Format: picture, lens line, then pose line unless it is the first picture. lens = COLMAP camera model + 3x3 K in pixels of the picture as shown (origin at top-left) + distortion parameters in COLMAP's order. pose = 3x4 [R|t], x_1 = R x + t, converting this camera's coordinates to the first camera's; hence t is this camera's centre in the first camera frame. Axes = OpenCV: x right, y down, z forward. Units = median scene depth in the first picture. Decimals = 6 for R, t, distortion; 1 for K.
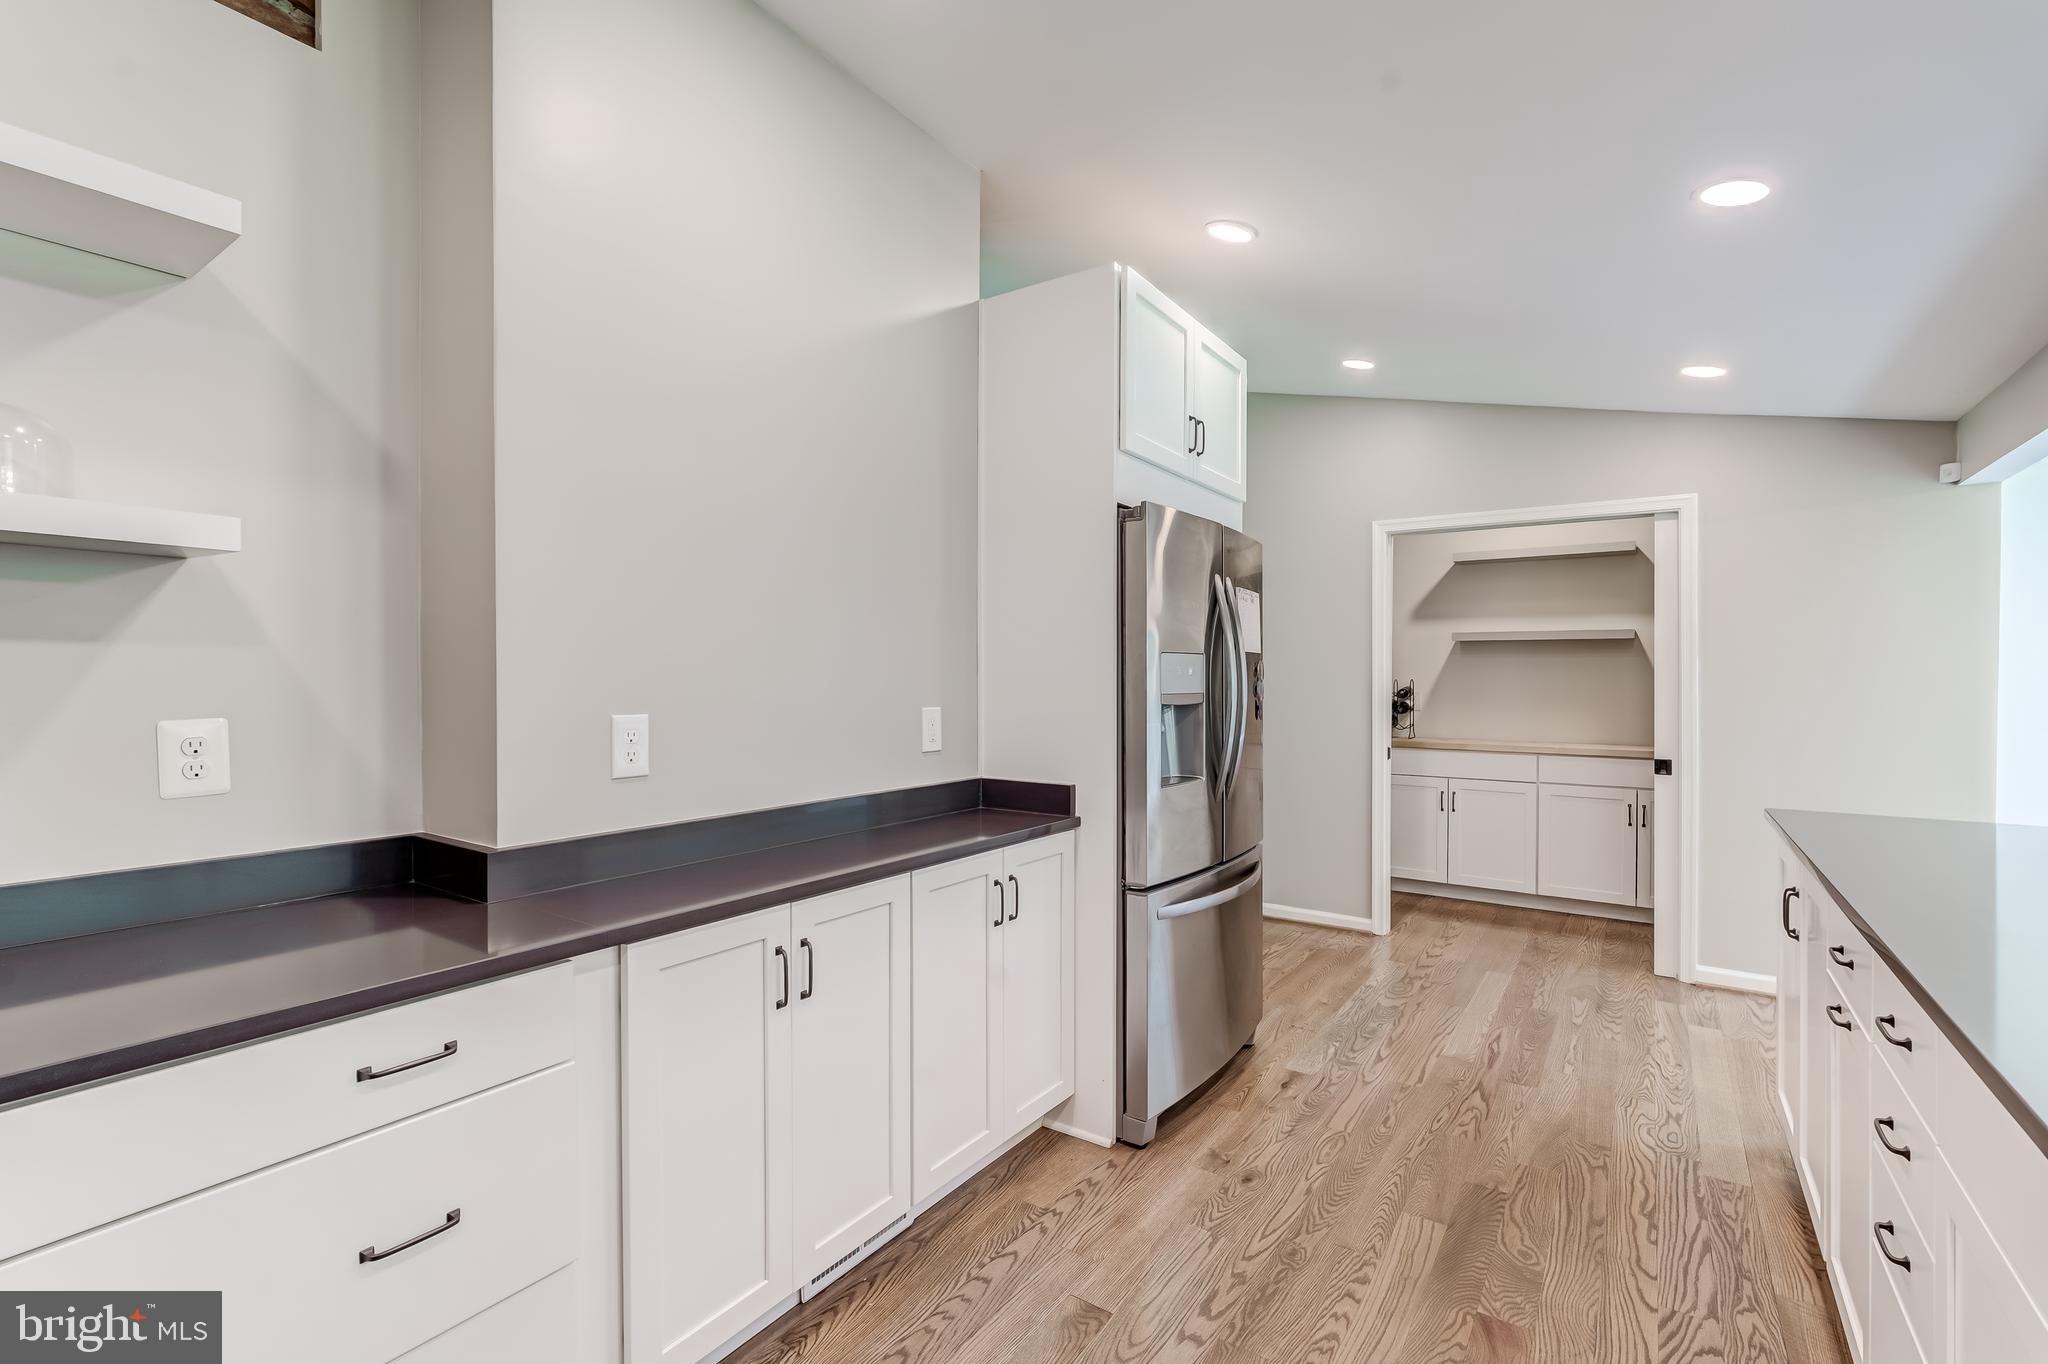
lens RADIAL K [[899.2, 0, 1024.0], [0, 899.2, 682.0], [0, 0, 1]] dist [-0.000074, -0.000465]
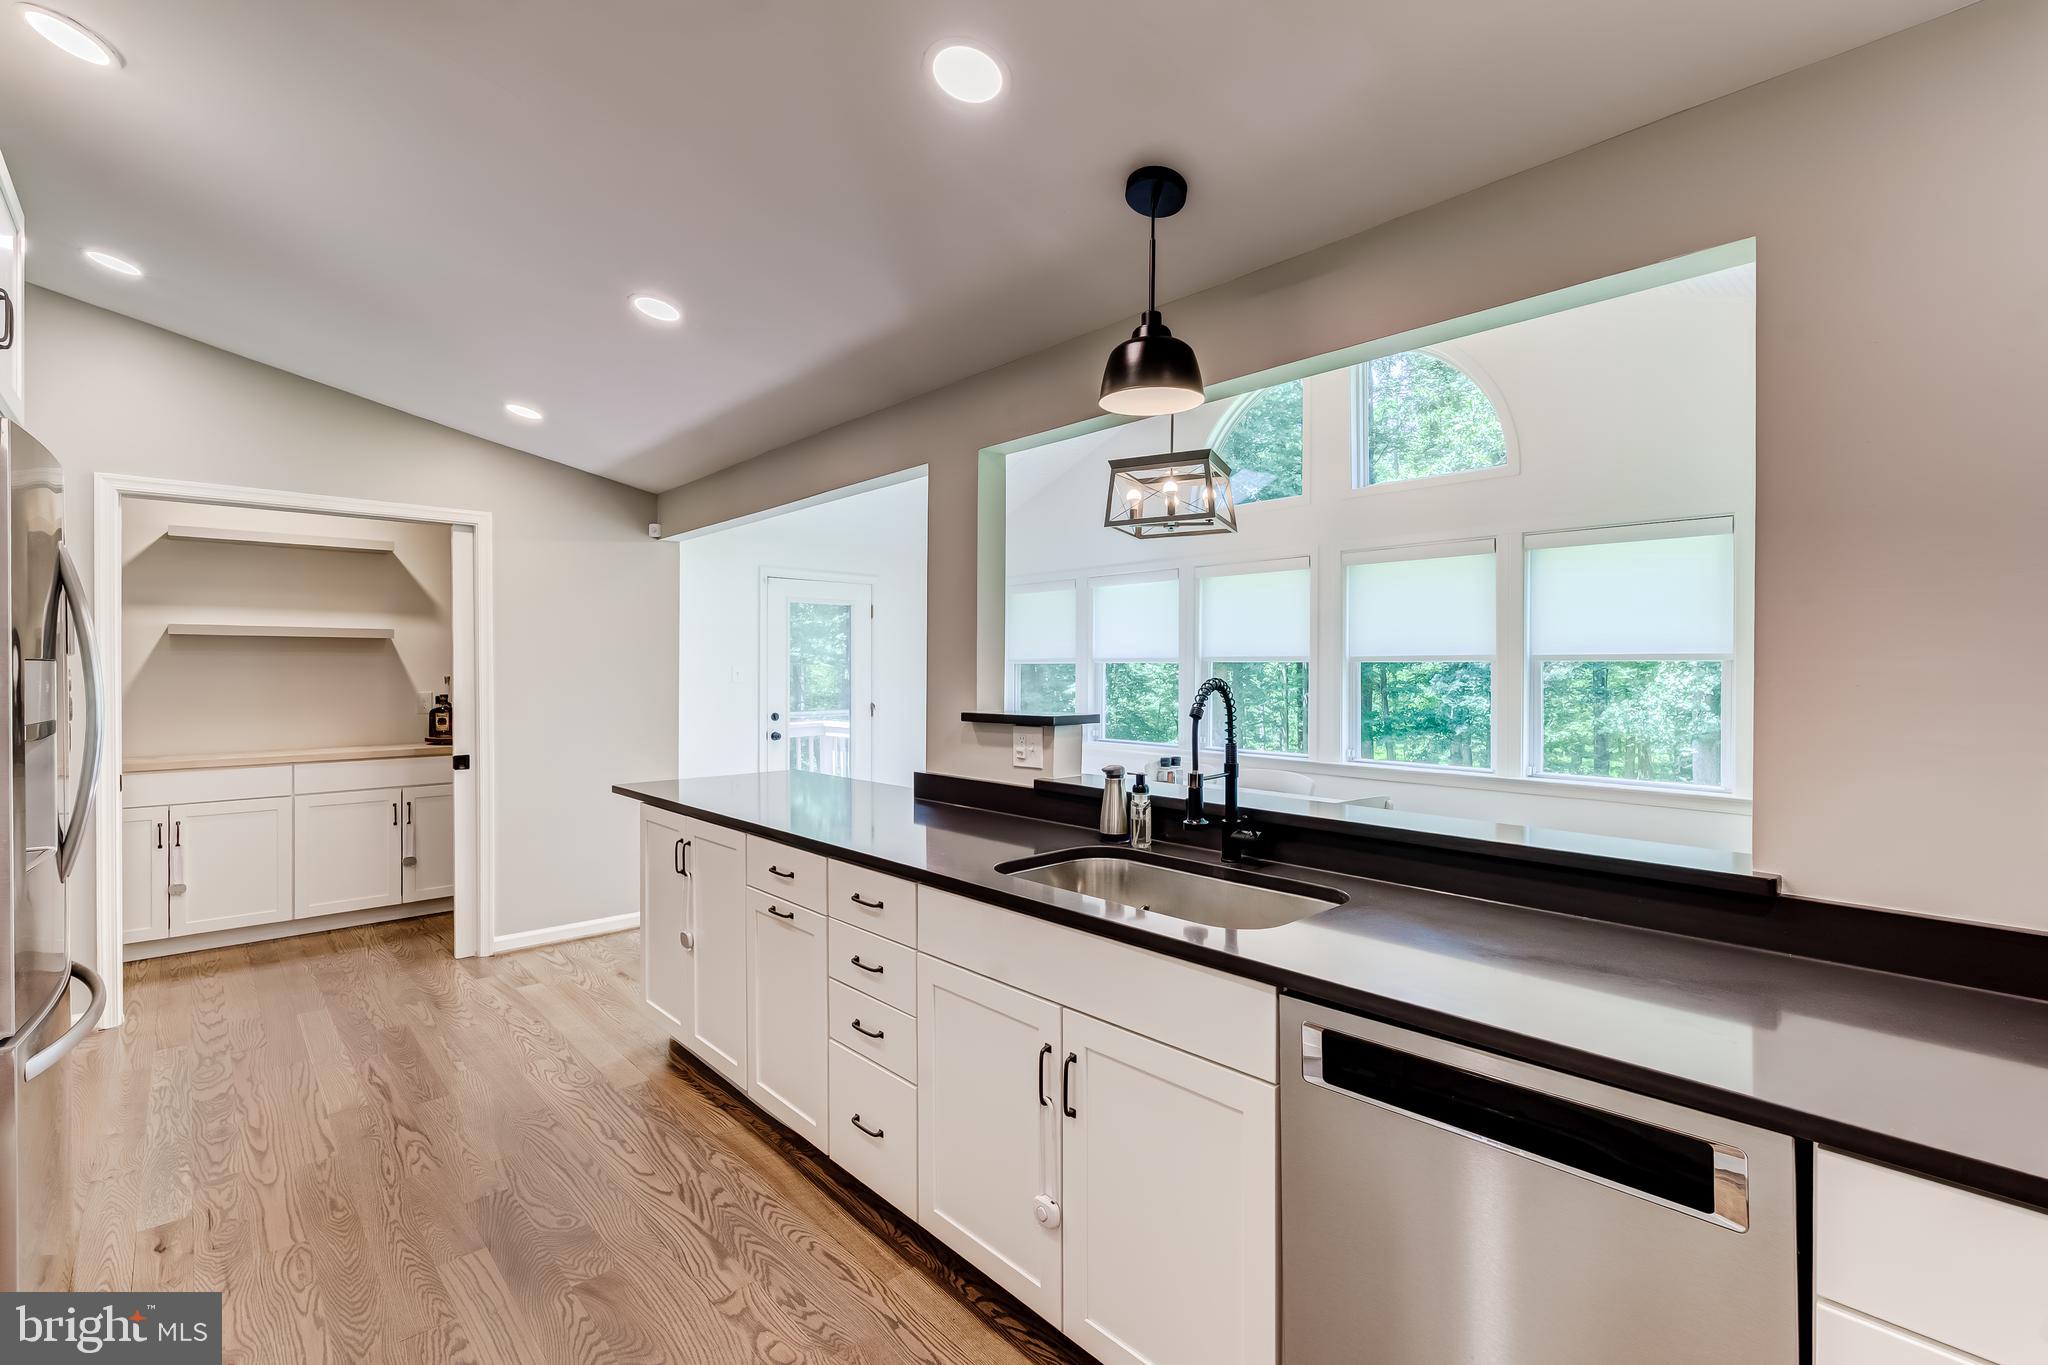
lens RADIAL K [[922.3, 0, 1005.9], [0, 922.3, 665.1], [0, 0, 1]] dist [-0.001300, 0.000084]
pose [[0.237102, -0.002014, 0.971483, -0.313419], [0.009801, 0.999952, -0.000319, -0.022610], [-0.971435, 0.009597, 0.237110, 0.169353]]
